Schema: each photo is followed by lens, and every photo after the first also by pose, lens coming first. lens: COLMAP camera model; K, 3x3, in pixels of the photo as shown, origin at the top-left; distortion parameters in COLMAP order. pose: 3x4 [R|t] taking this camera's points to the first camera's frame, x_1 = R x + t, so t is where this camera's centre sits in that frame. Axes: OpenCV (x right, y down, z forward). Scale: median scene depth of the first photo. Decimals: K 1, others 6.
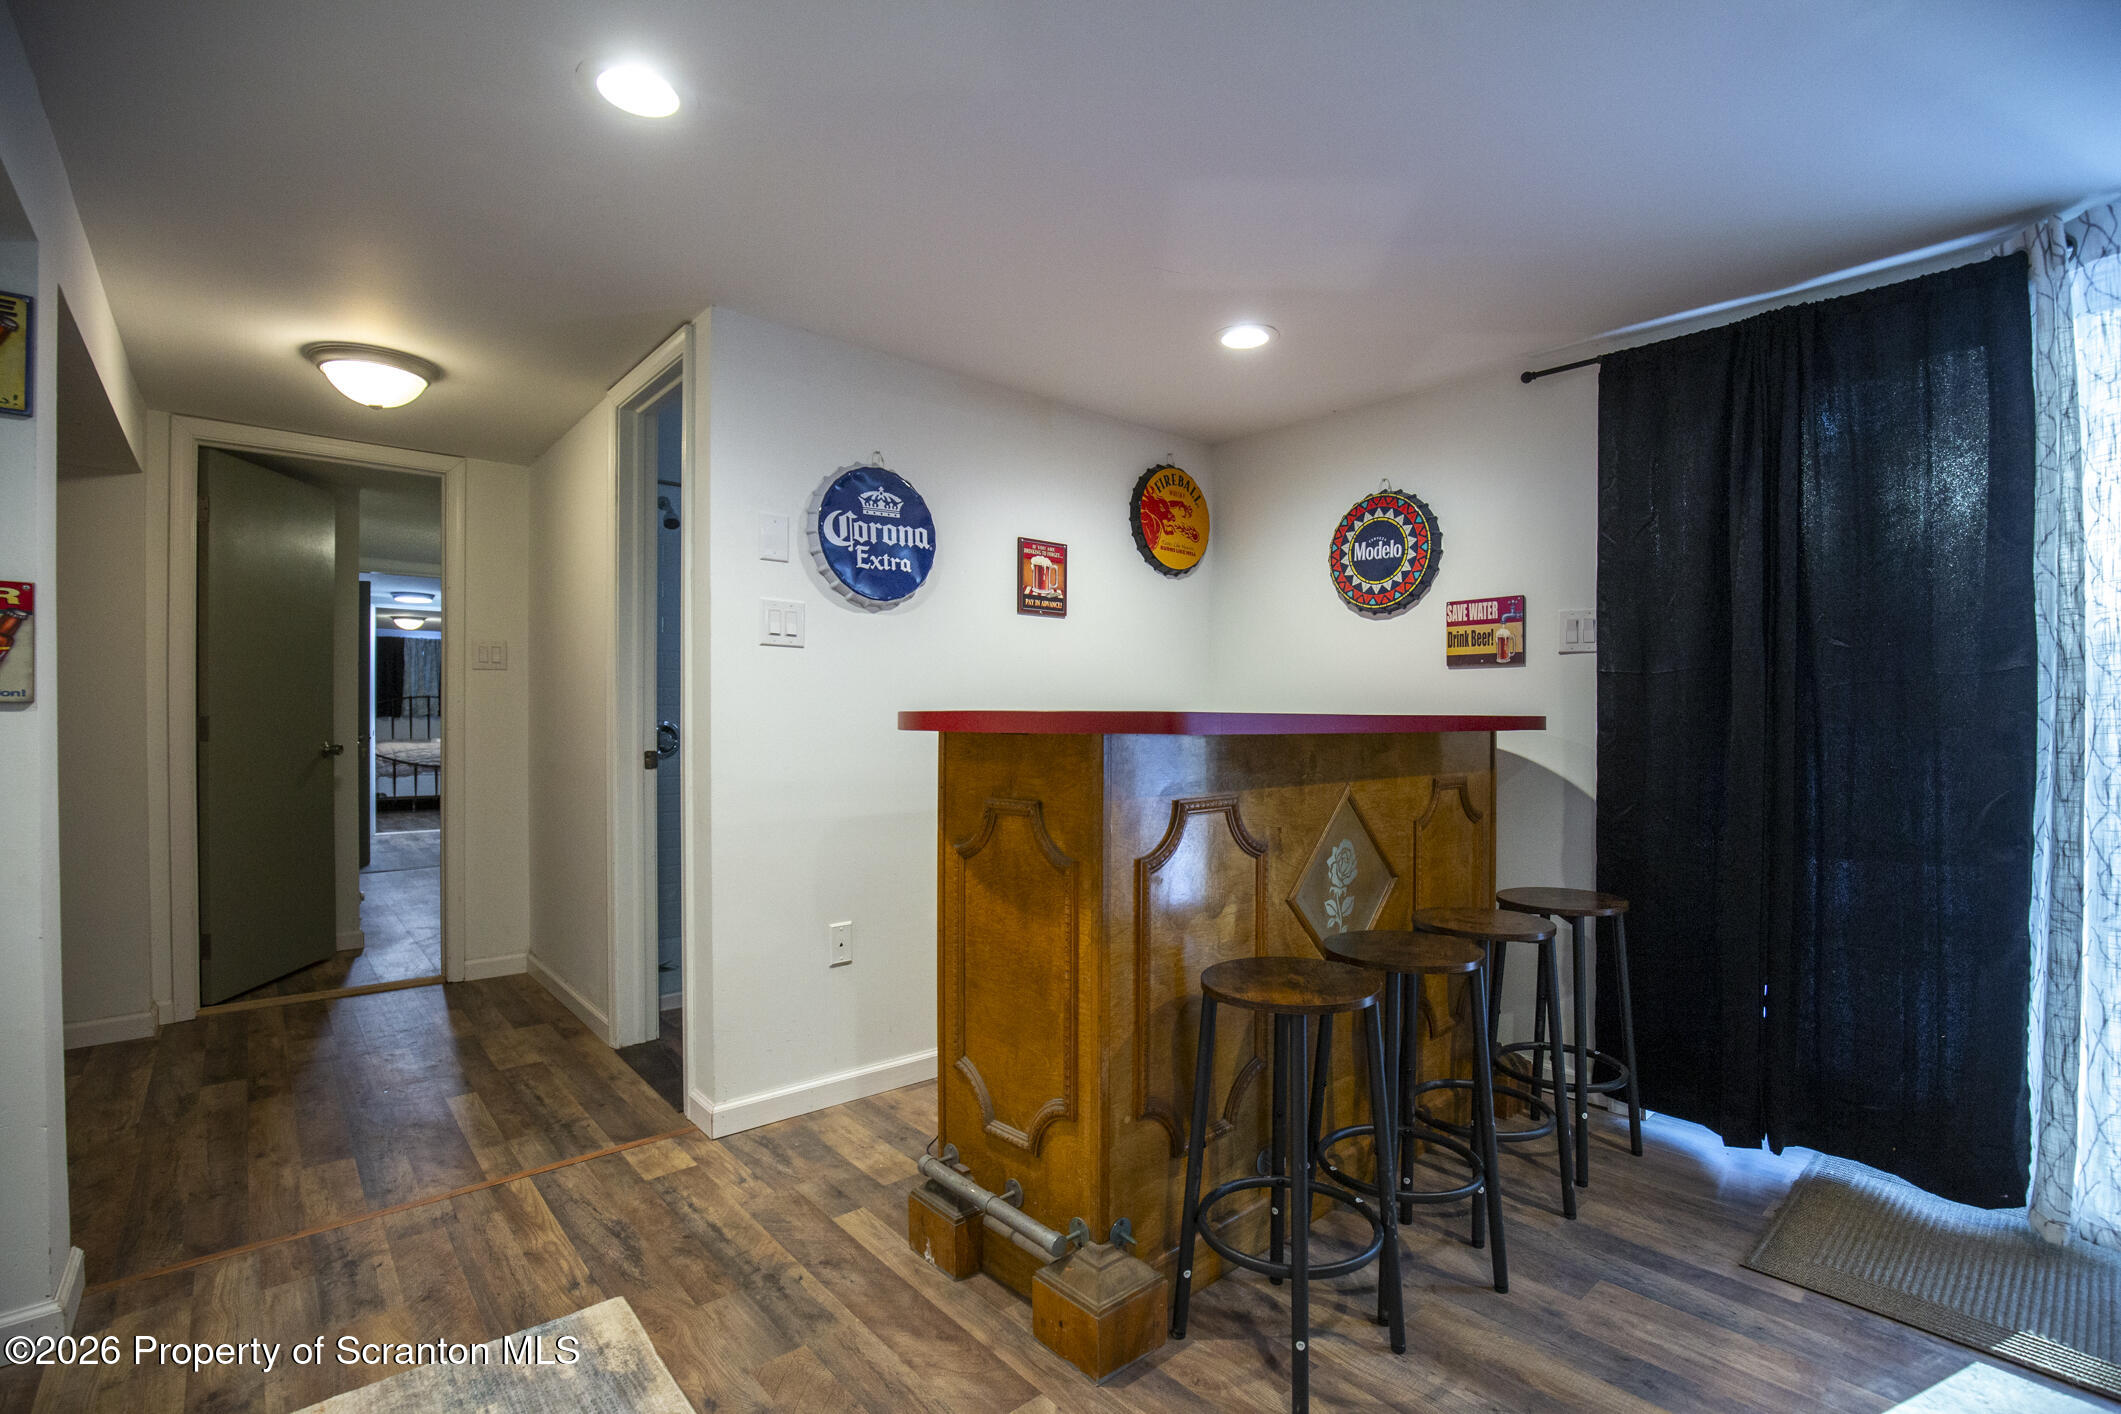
lens RADIAL K [[991.8, 0, 1097.3], [0, 991.8, 737.4], [0, 0, 1]] dist [-0.029645, 0.003468]
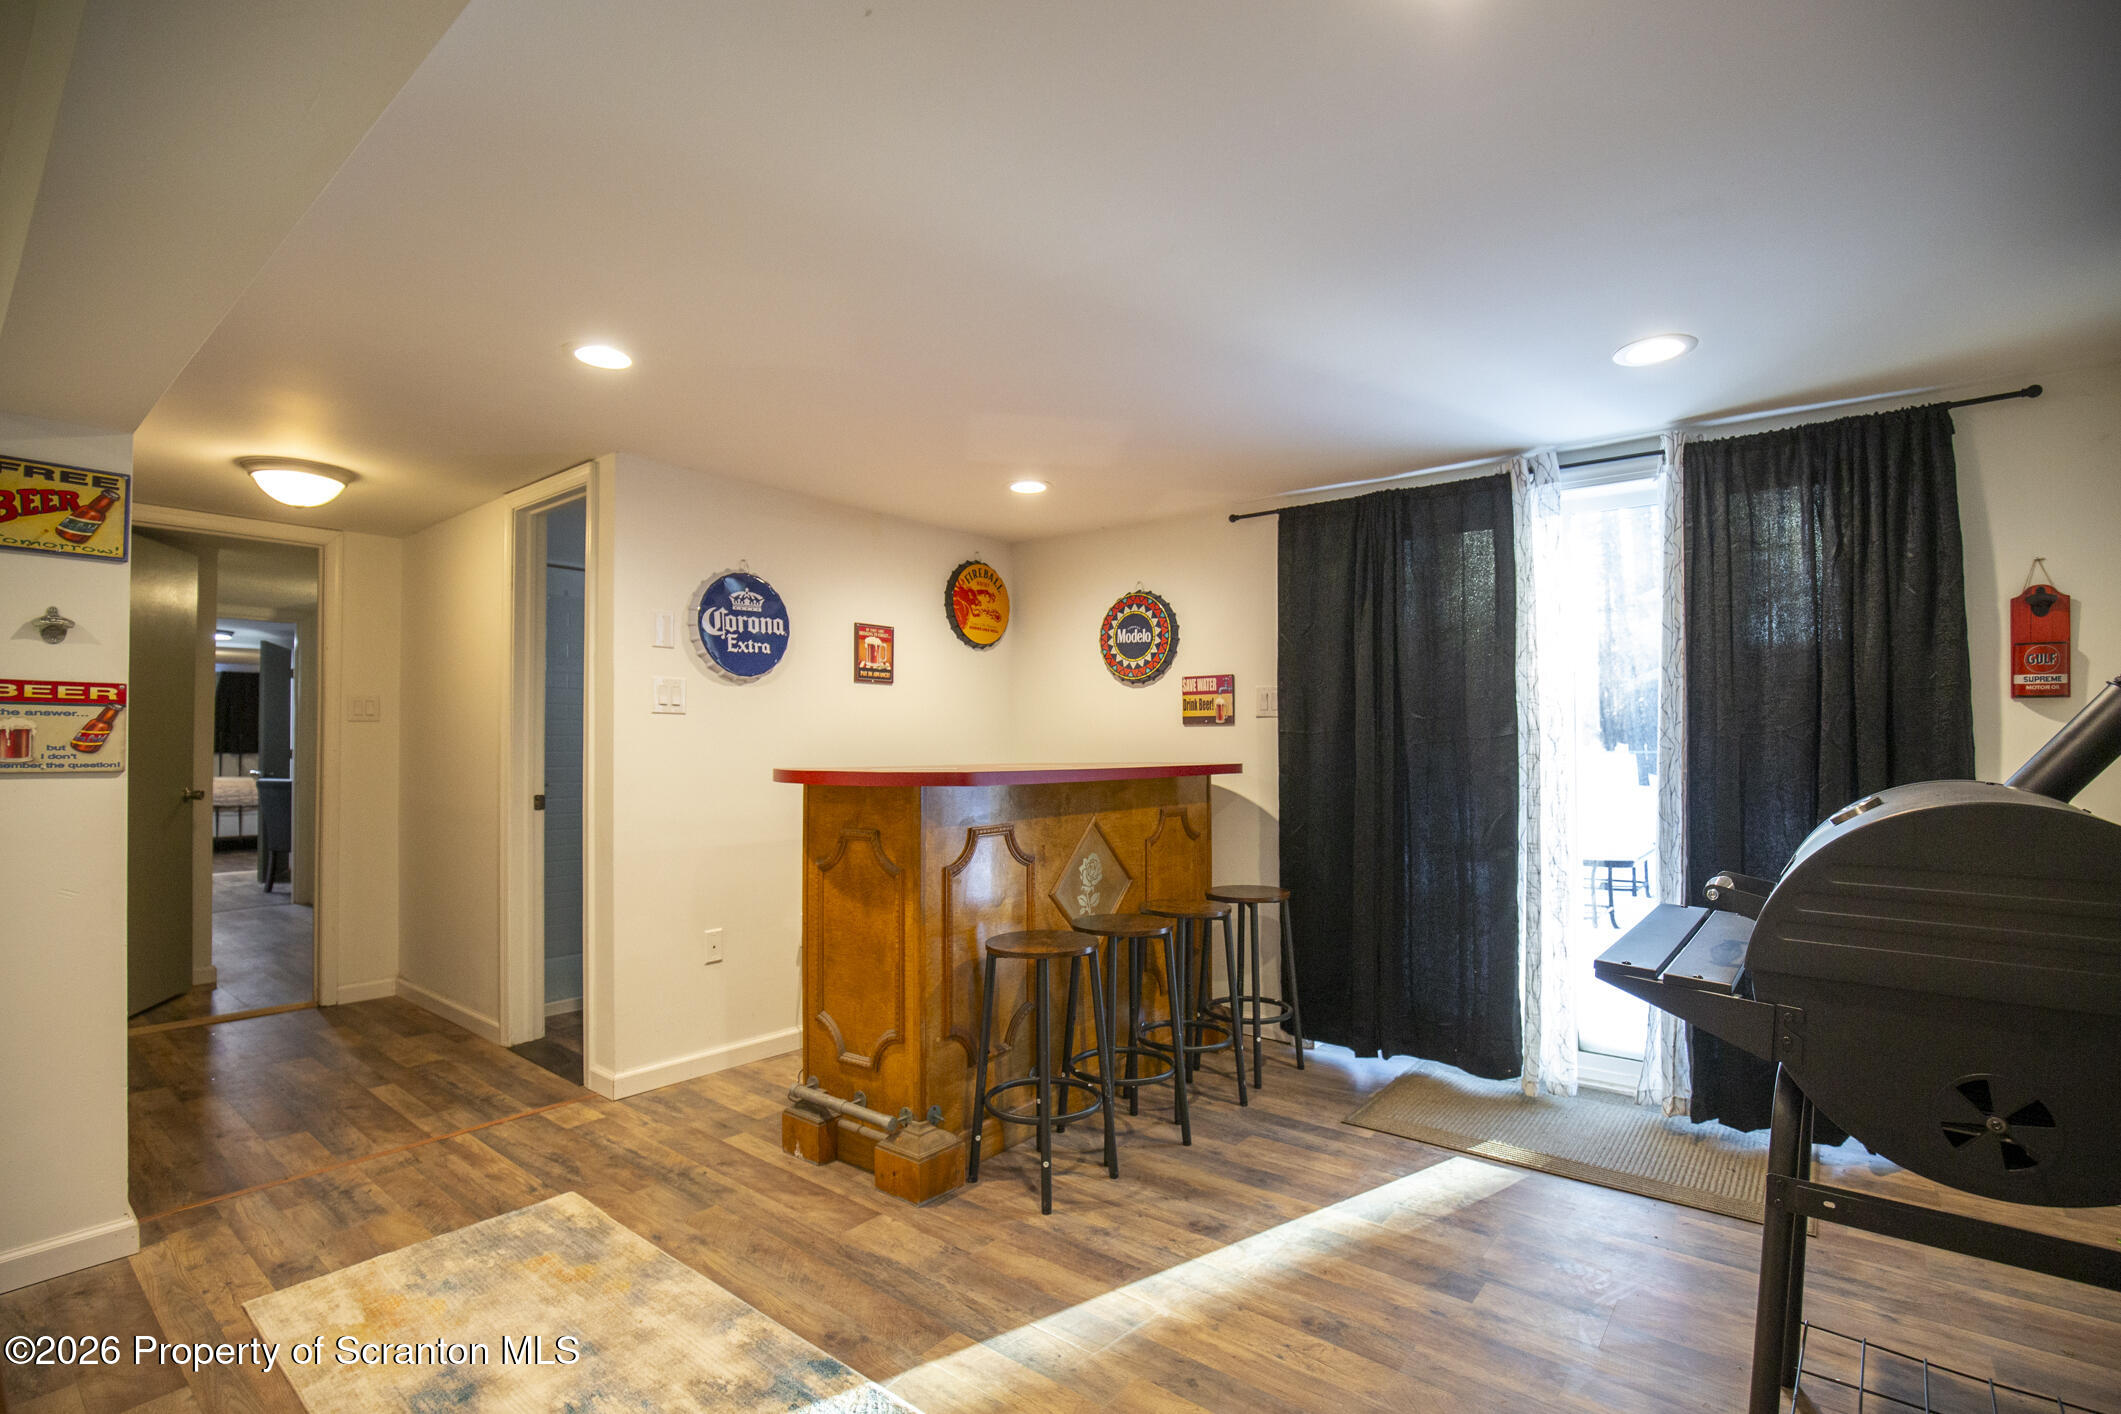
lens RADIAL K [[991.8, 0, 1108.3], [0, 991.8, 737.8], [0, 0, 1]] dist [-0.029645, 0.003468]
pose [[0.982775, -0.002796, 0.184783, 0.007325], [0.007904, 0.999606, -0.026915, -0.028594], [-0.184635, 0.027912, 0.982411, -0.474325]]
